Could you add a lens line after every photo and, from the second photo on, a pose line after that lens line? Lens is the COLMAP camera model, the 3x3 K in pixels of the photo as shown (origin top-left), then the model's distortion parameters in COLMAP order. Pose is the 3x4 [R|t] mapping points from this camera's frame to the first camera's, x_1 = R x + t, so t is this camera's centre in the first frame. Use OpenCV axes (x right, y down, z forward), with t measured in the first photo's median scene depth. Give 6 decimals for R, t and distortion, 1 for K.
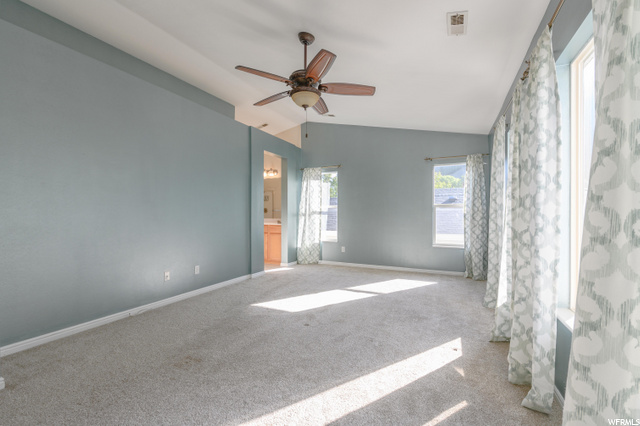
lens RADIAL K [[277.4, 0, 319.7], [0, 277.4, 213.5], [0, 0, 1]] dist [-0.007583, 0.001103]
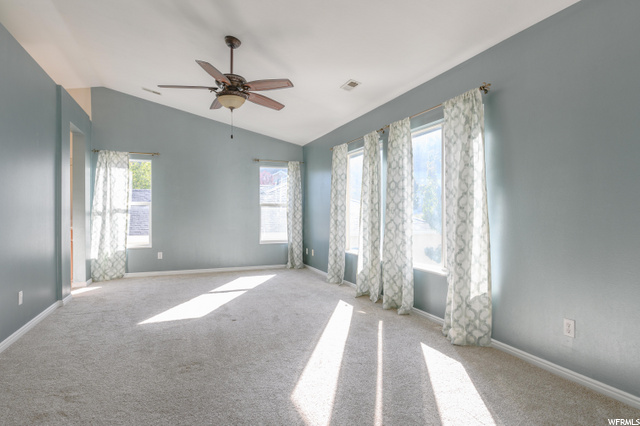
lens RADIAL K [[355.9, 0, 317.9], [0, 355.9, 211.8], [0, 0, 1]] dist [-0.002761, -0.000389]
pose [[0.663830, 0.002337, 0.747880, -0.470305], [-0.002128, 0.999997, -0.001237, -0.000663], [-0.747881, -0.000770, 0.663833, -0.065270]]
